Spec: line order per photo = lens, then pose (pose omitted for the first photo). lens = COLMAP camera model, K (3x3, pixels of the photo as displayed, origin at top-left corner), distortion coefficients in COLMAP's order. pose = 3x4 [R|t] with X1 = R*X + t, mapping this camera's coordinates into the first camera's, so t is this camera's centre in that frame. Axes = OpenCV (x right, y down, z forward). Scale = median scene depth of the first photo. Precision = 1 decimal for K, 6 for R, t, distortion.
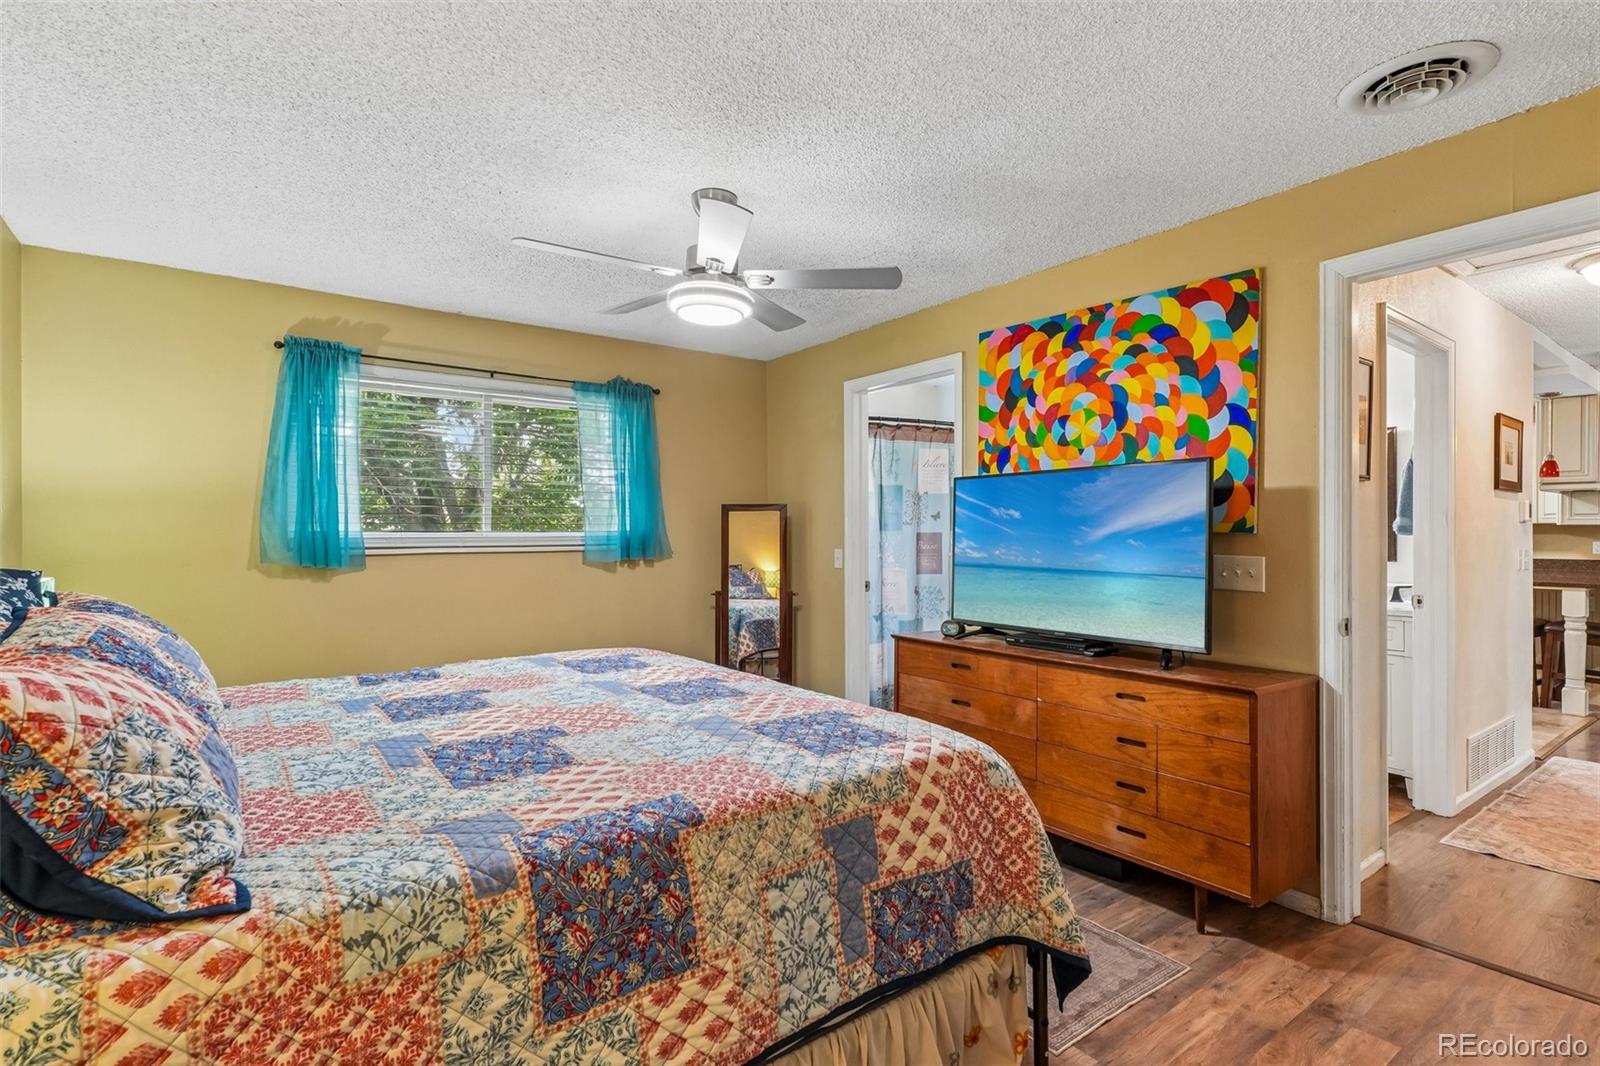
lens RADIAL K [[749.3, 0, 800.0], [0, 749.3, 533.0], [0, 0, 1]] dist [-0.010336, -0.000111]
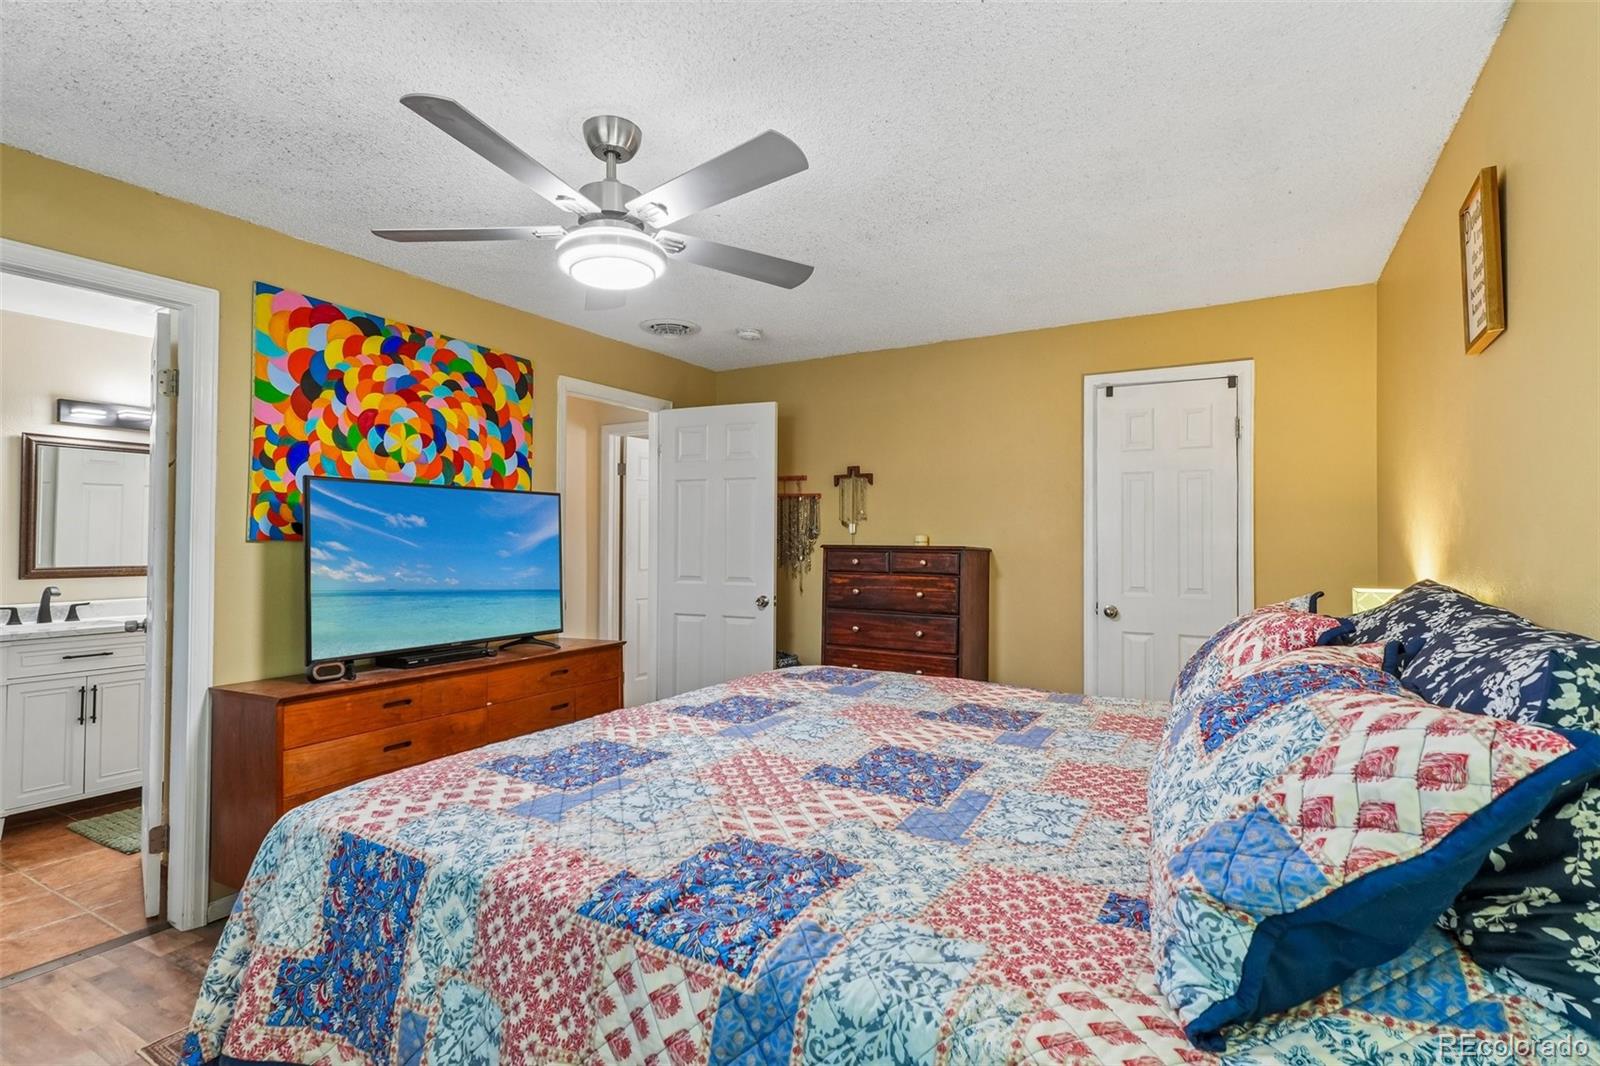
lens RADIAL K [[768.8, 0, 793.9], [0, 768.8, 530.3], [0, 0, 1]] dist [0.014097, -0.001556]
pose [[-0.401635, 0.016517, 0.915651, -0.796517], [0.003848, 0.999859, -0.016348, -0.003785], [-0.915792, -0.003042, -0.401642, 0.961116]]
